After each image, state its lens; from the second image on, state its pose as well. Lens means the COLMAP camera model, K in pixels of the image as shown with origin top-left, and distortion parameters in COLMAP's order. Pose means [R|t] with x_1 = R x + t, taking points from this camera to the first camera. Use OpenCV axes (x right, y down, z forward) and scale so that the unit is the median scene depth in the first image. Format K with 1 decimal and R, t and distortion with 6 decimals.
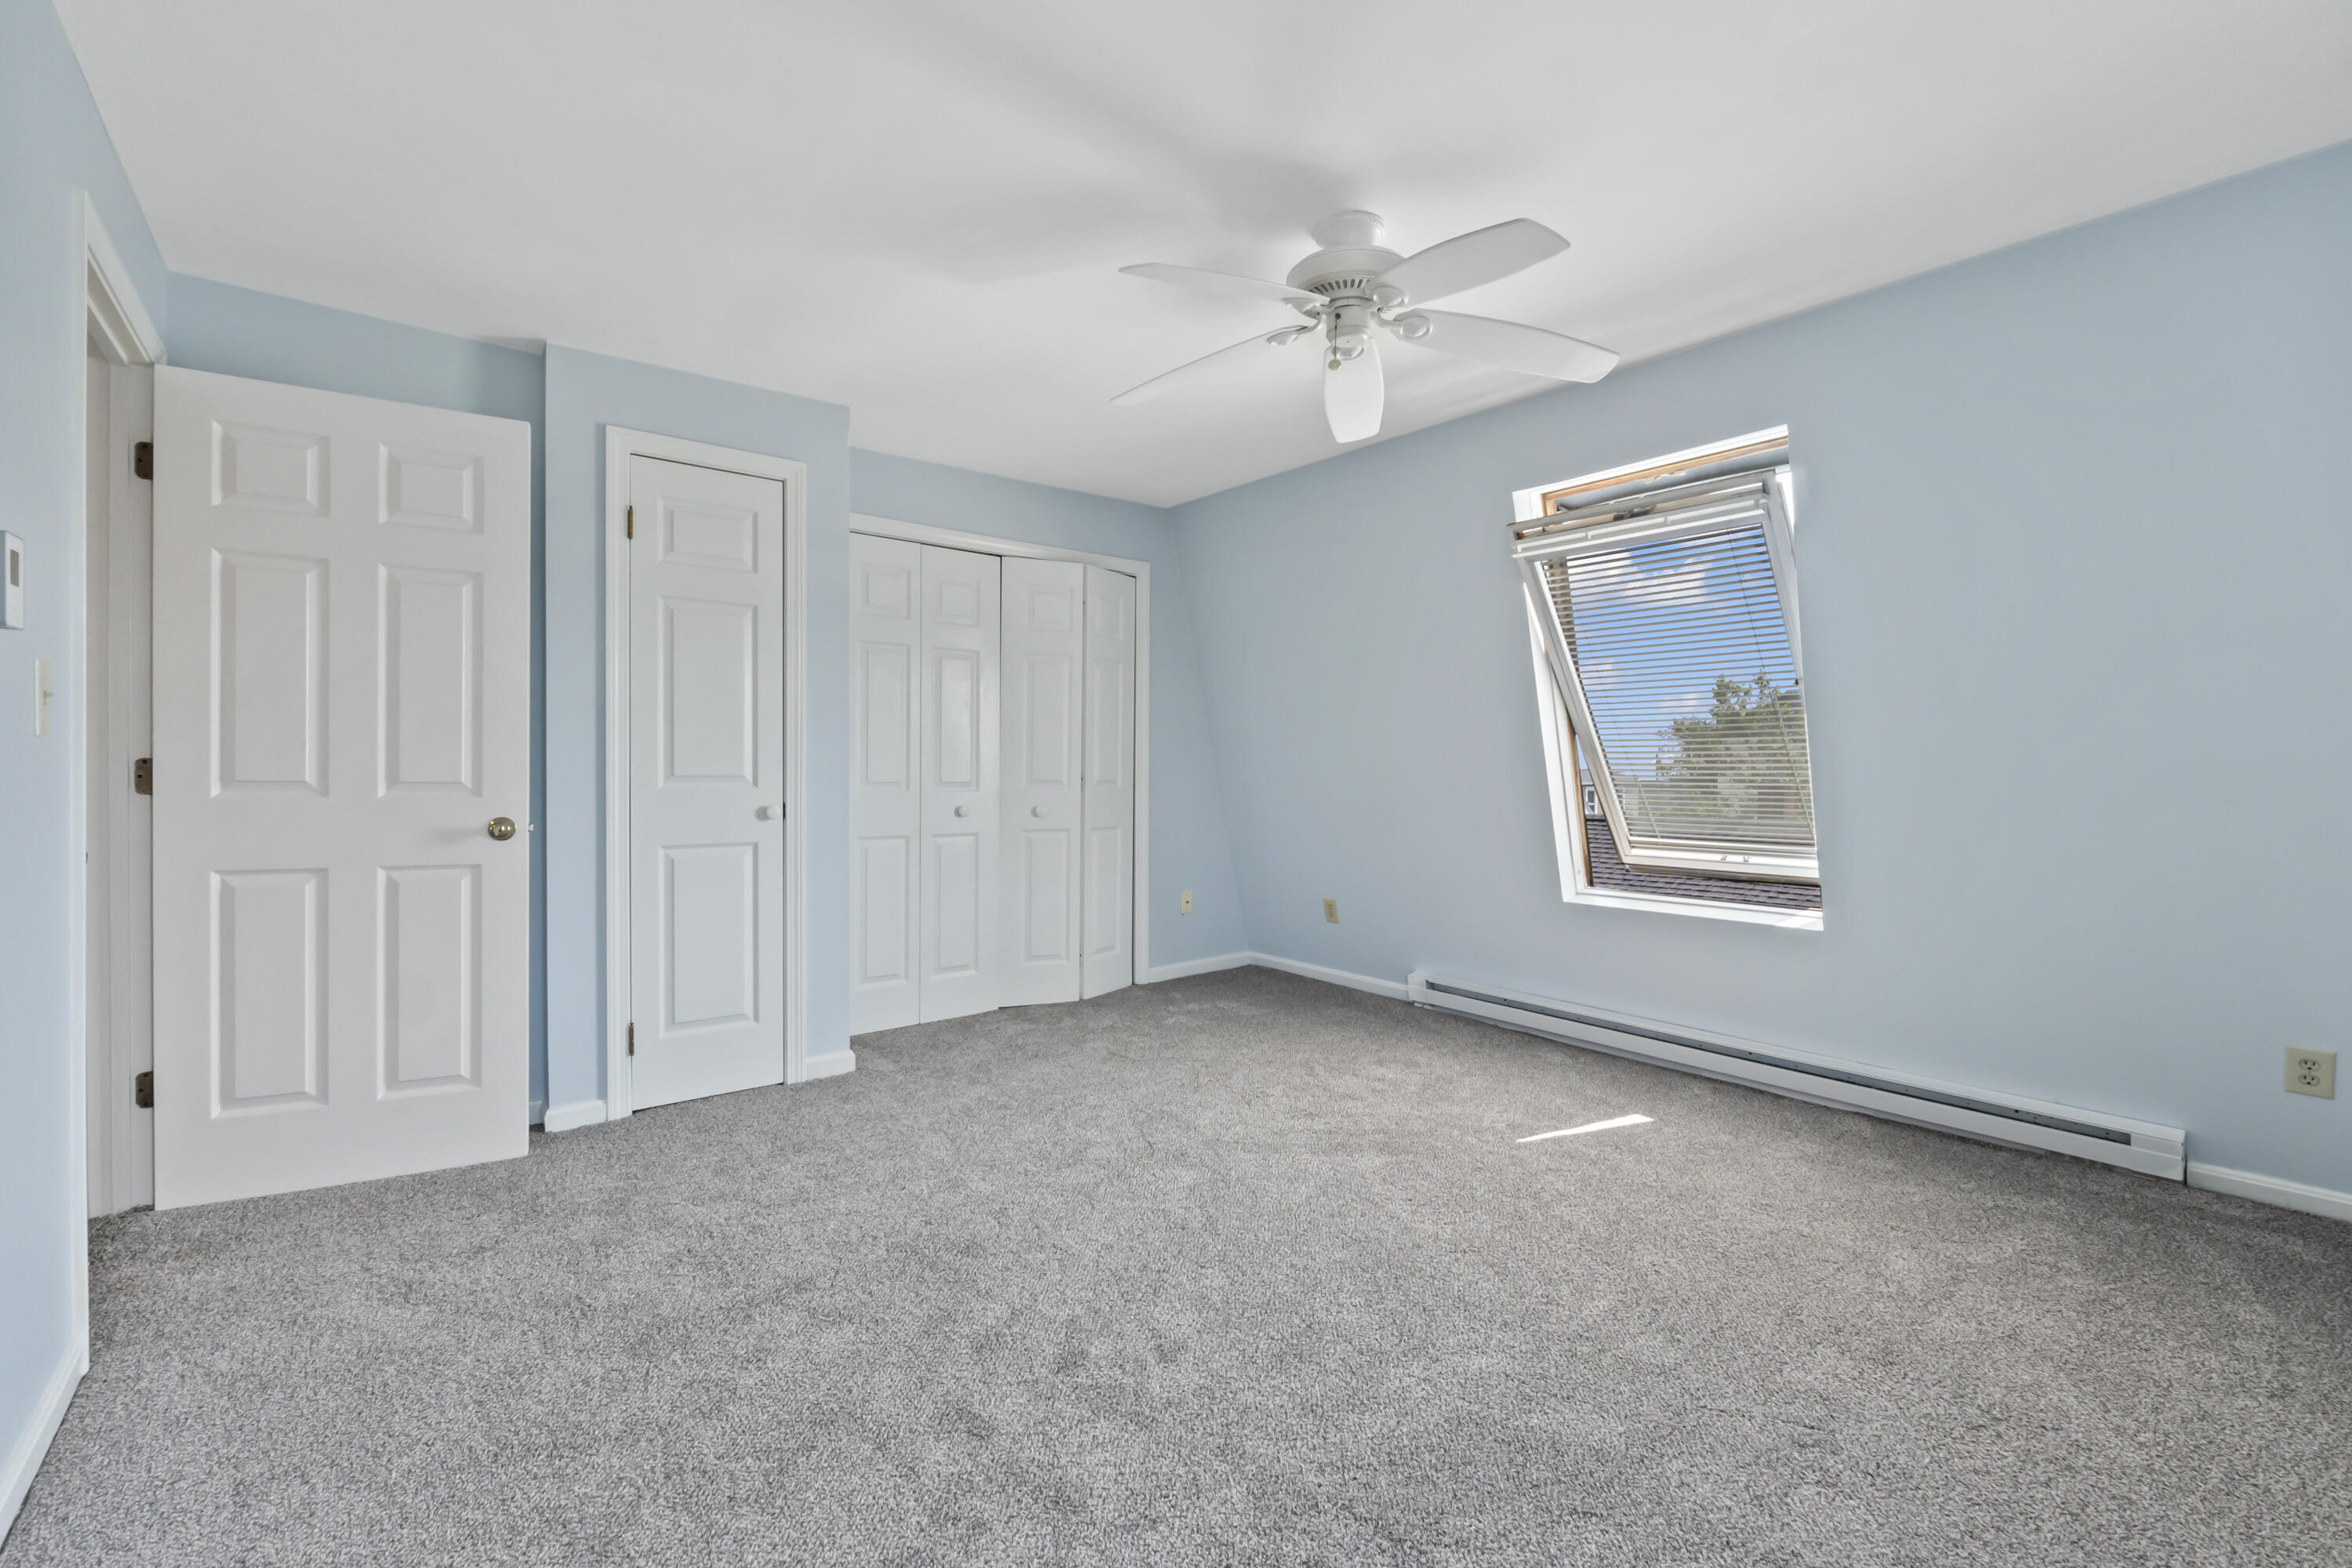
lens RADIAL K [[979.4, 0, 1176.0], [0, 979.4, 784.0], [0, 0, 1]] dist [-0.008154, 0.000056]
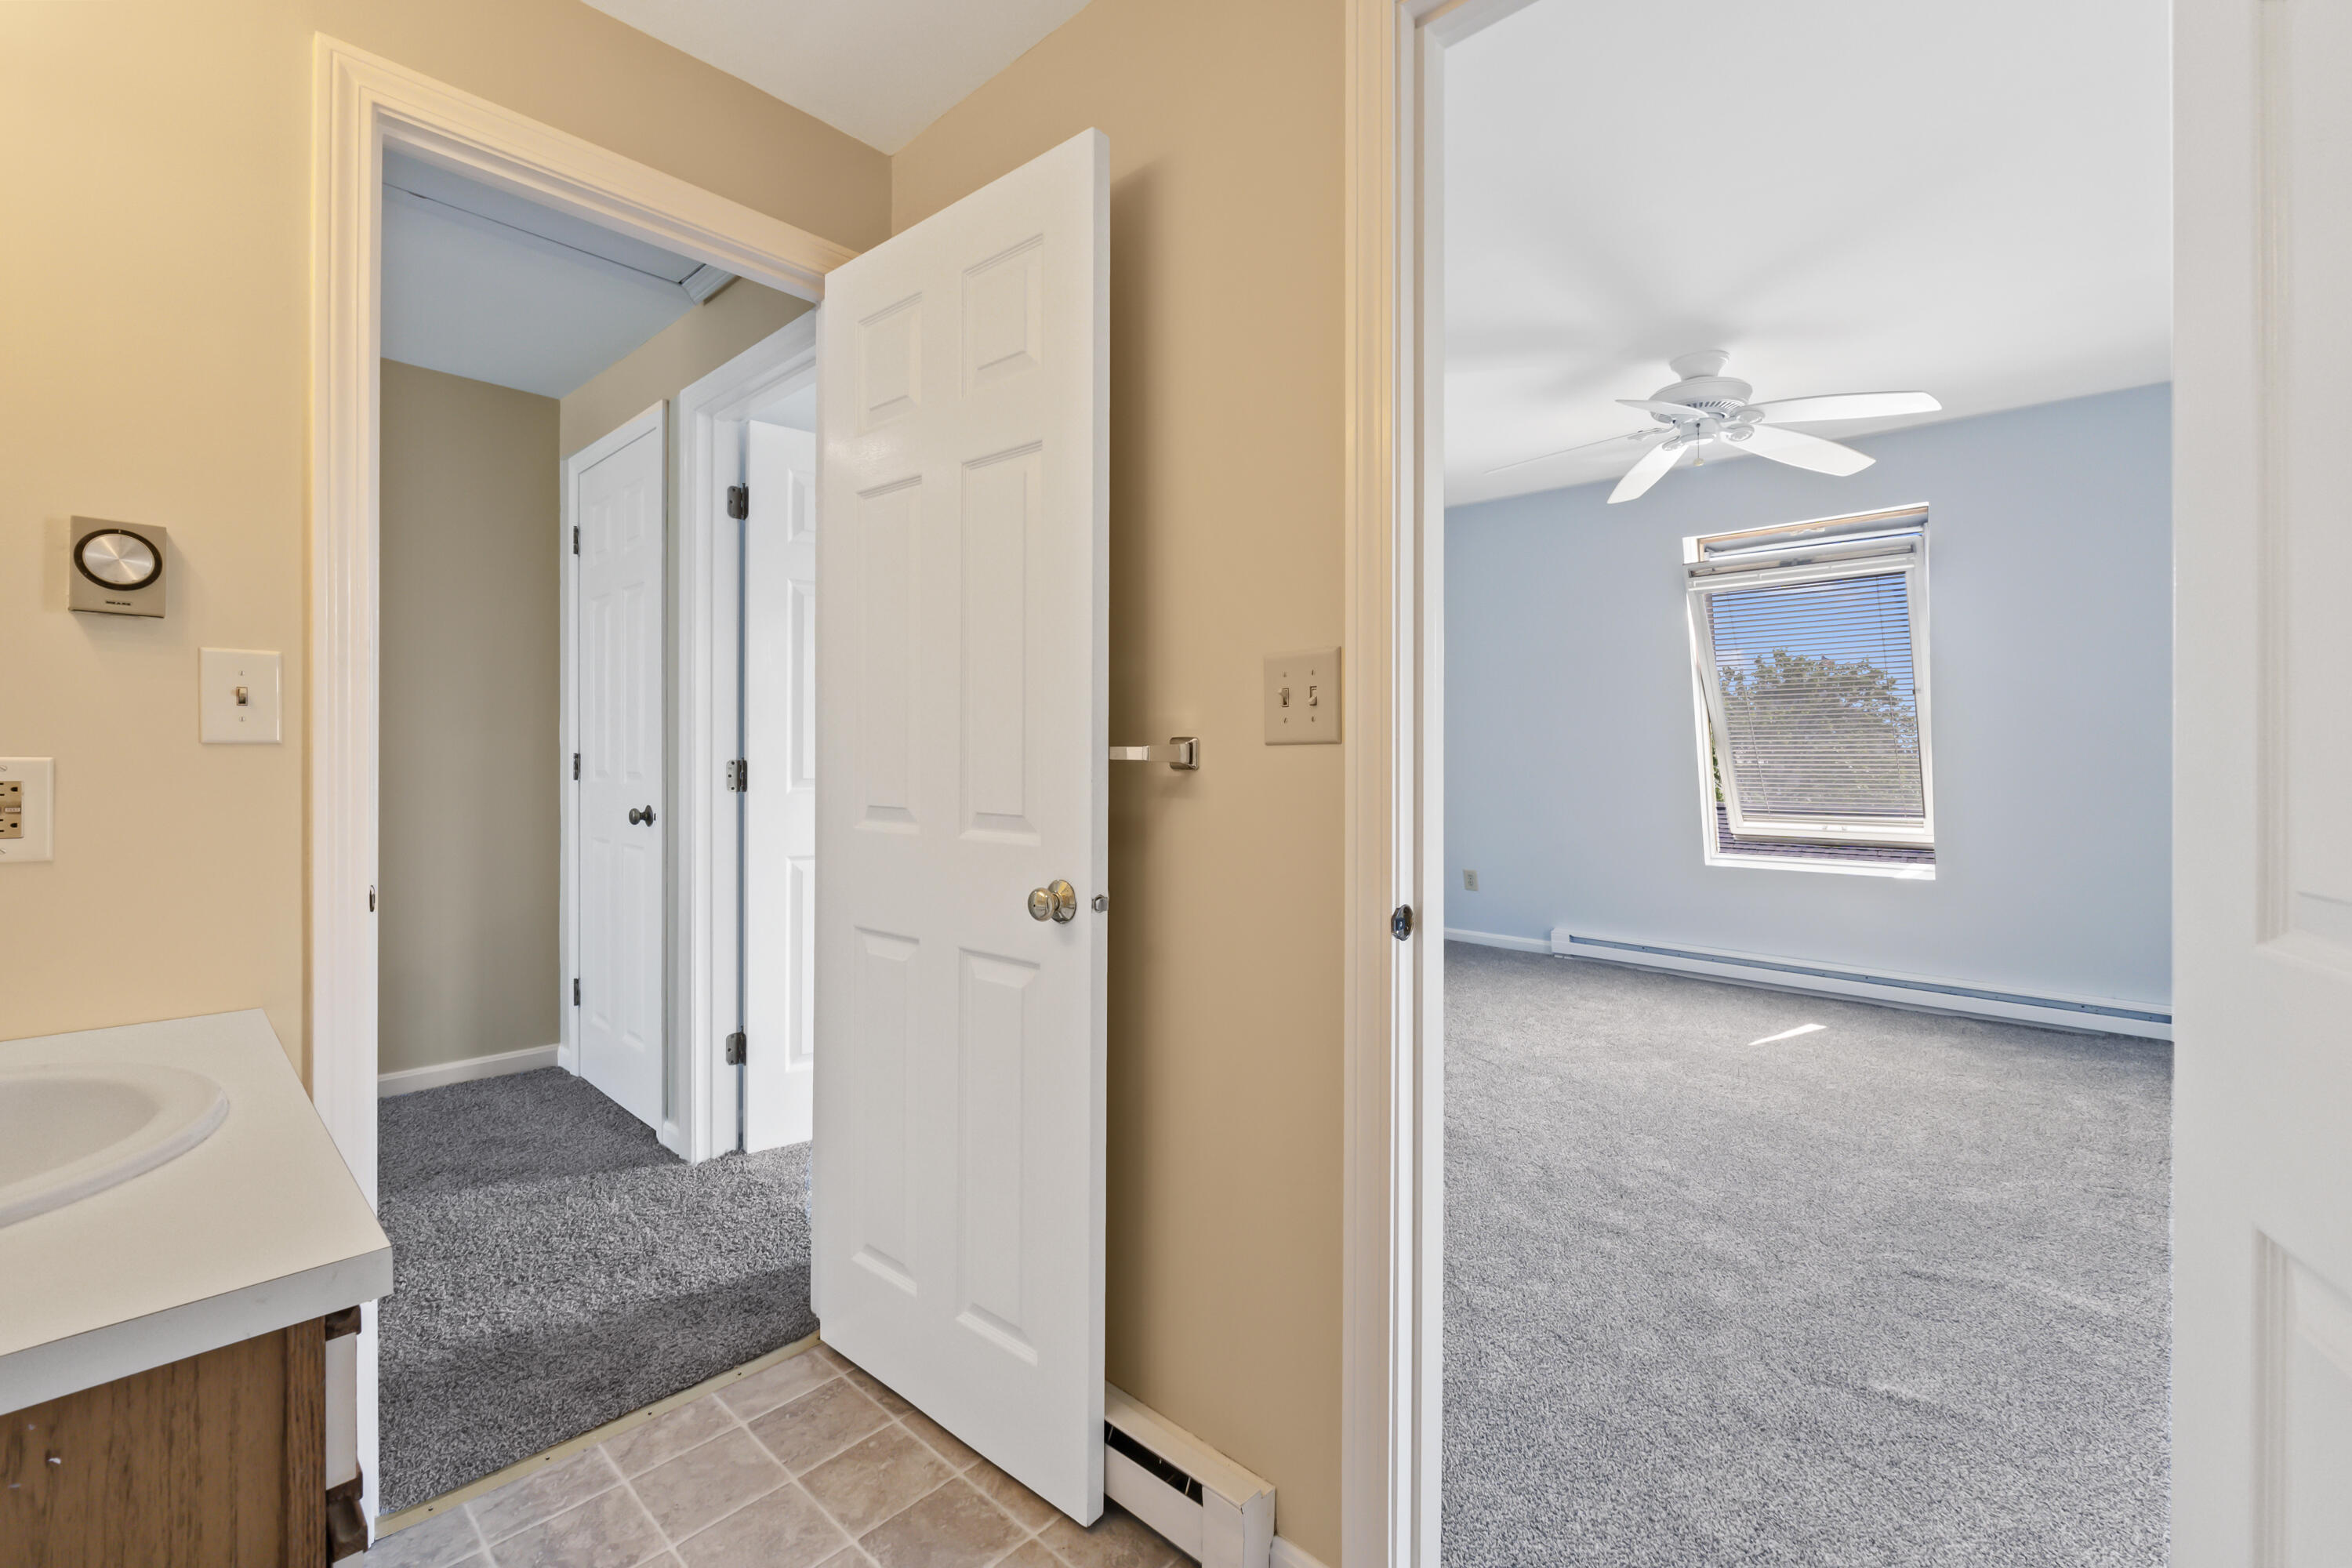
lens RADIAL K [[987.9, 0, 1172.0], [0, 987.9, 763.8], [0, 0, 1]] dist [-0.001899, 0.000037]
pose [[0.989381, -0.007561, 0.145147, -0.532045], [0.008677, 0.999937, -0.007061, -0.006386], [-0.145085, 0.008245, 0.989385, -0.169899]]
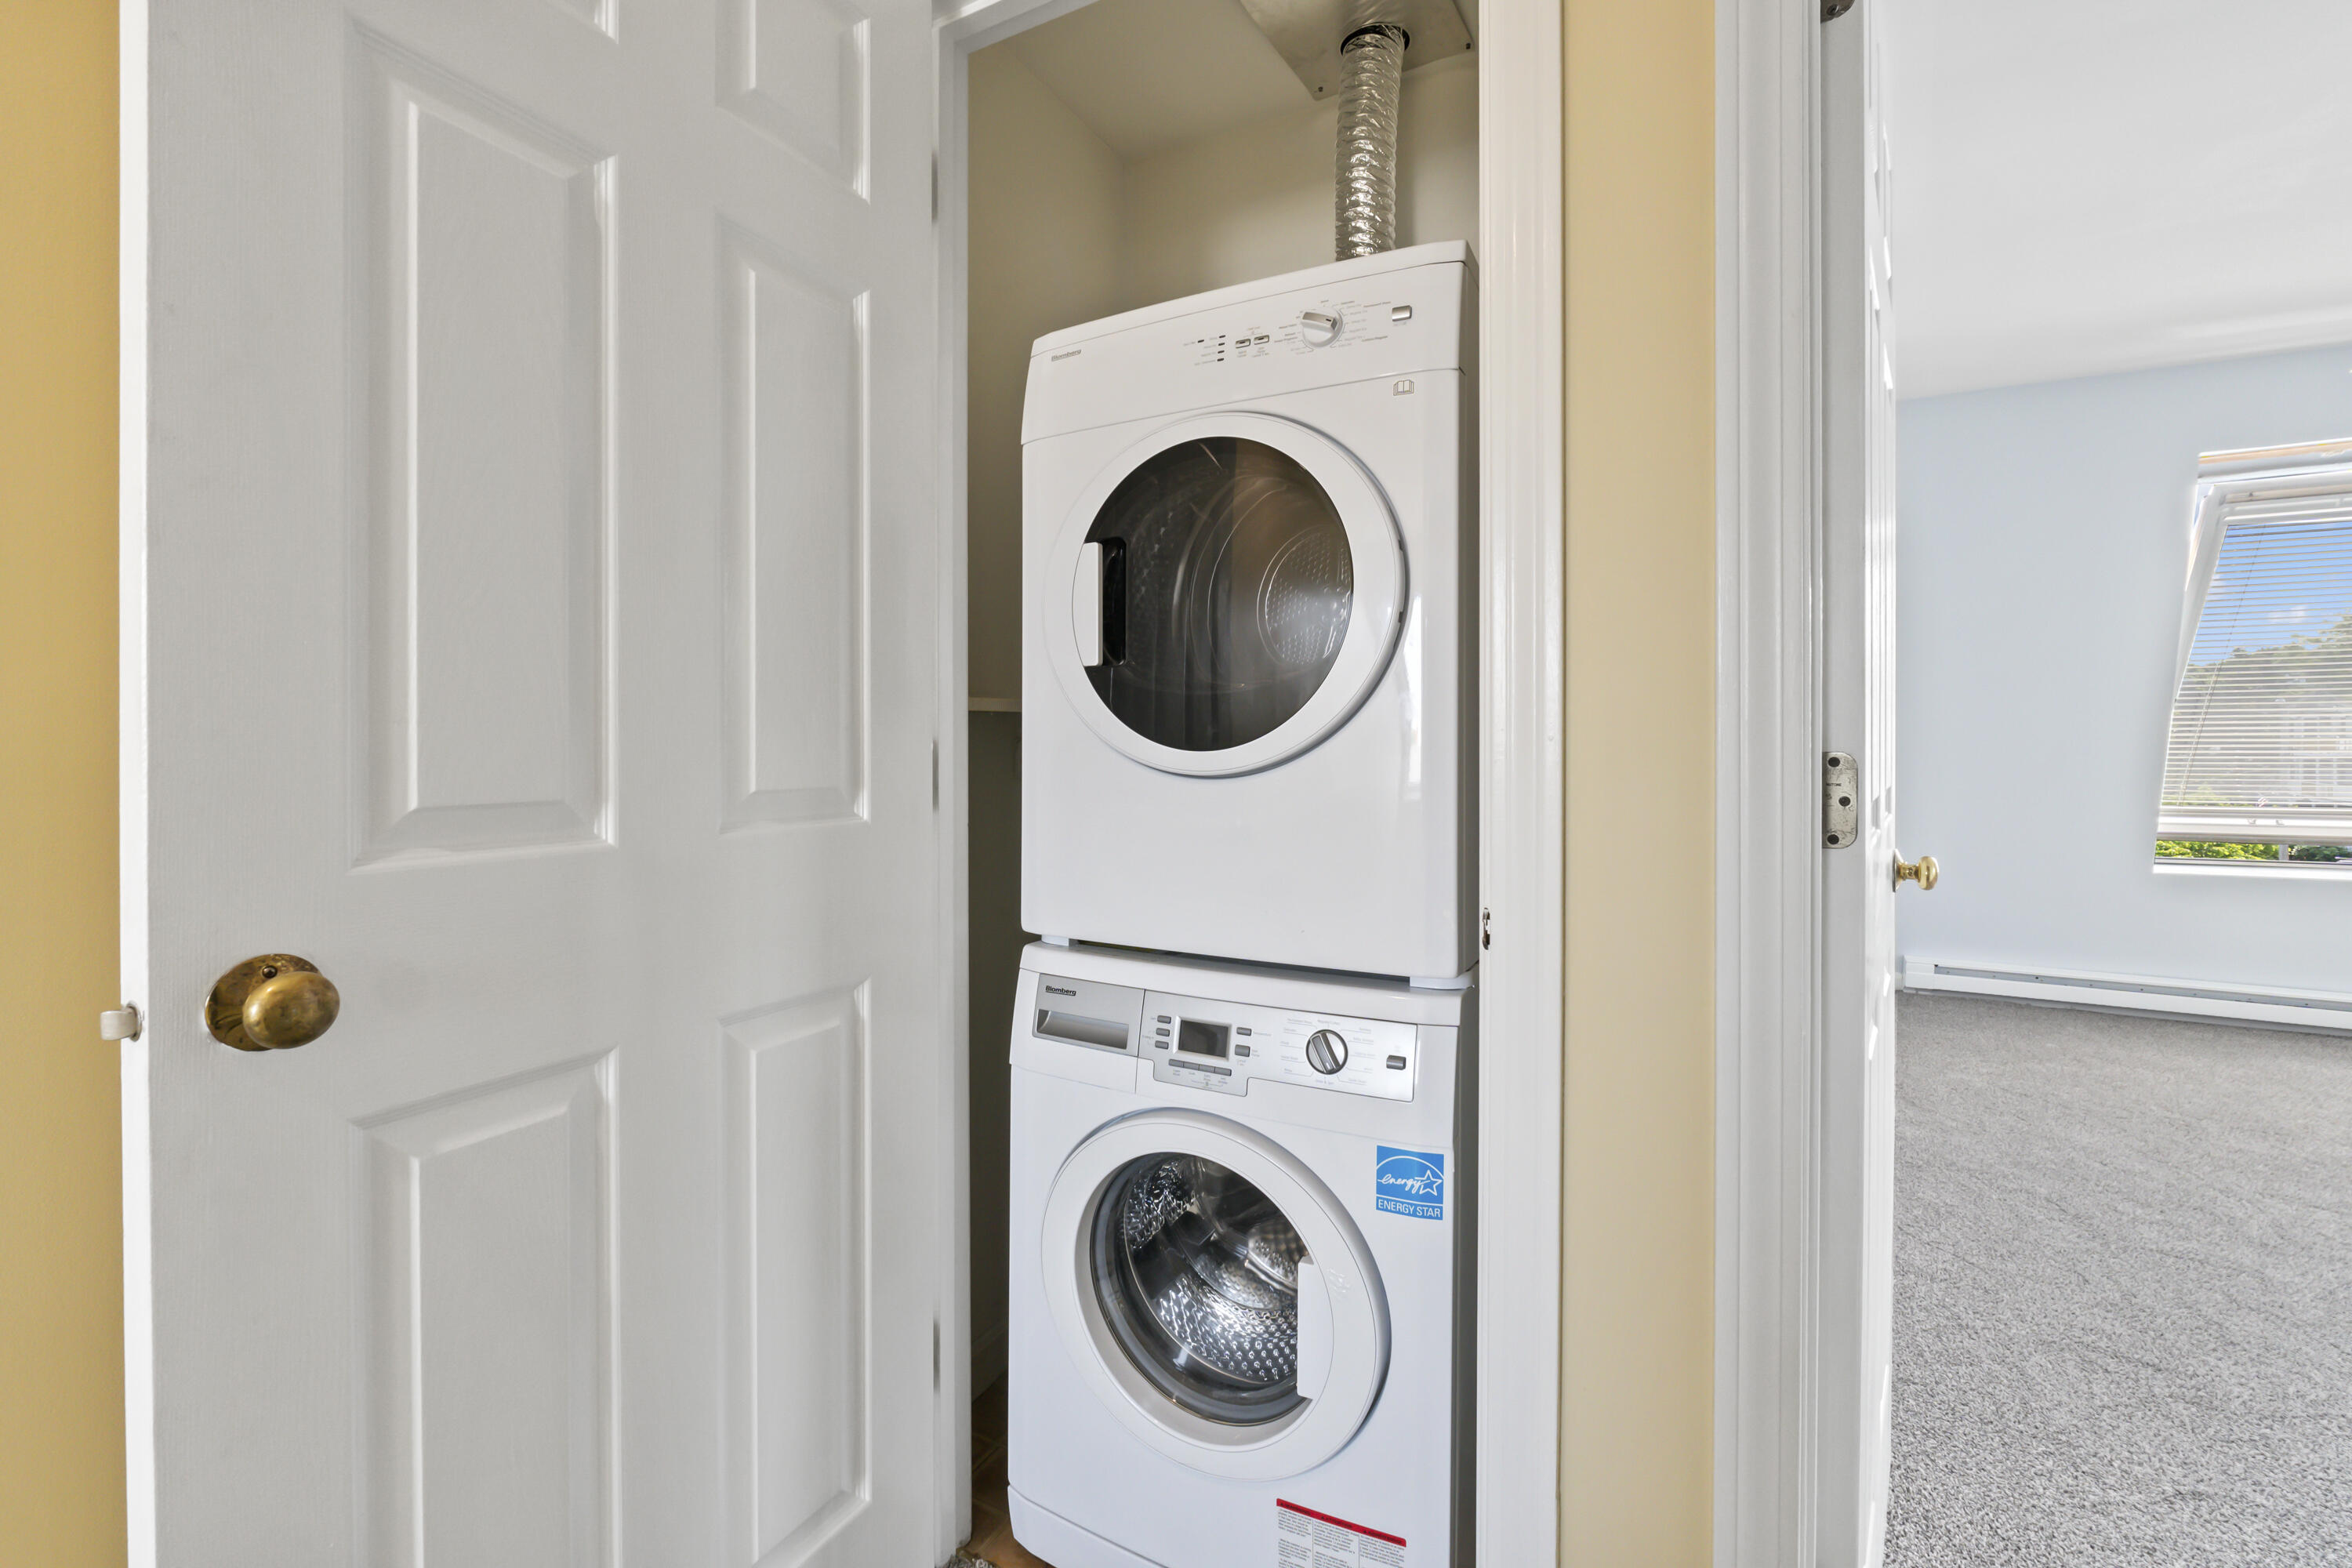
lens RADIAL K [[987.9, 0, 1172.0], [0, 987.9, 763.8], [0, 0, 1]] dist [-0.001899, 0.000037]
pose [[0.918782, -0.020301, 0.394243, -1.061581], [0.017174, 0.999787, 0.011460, -0.022398], [-0.394391, -0.003759, 0.918935, 0.551011]]
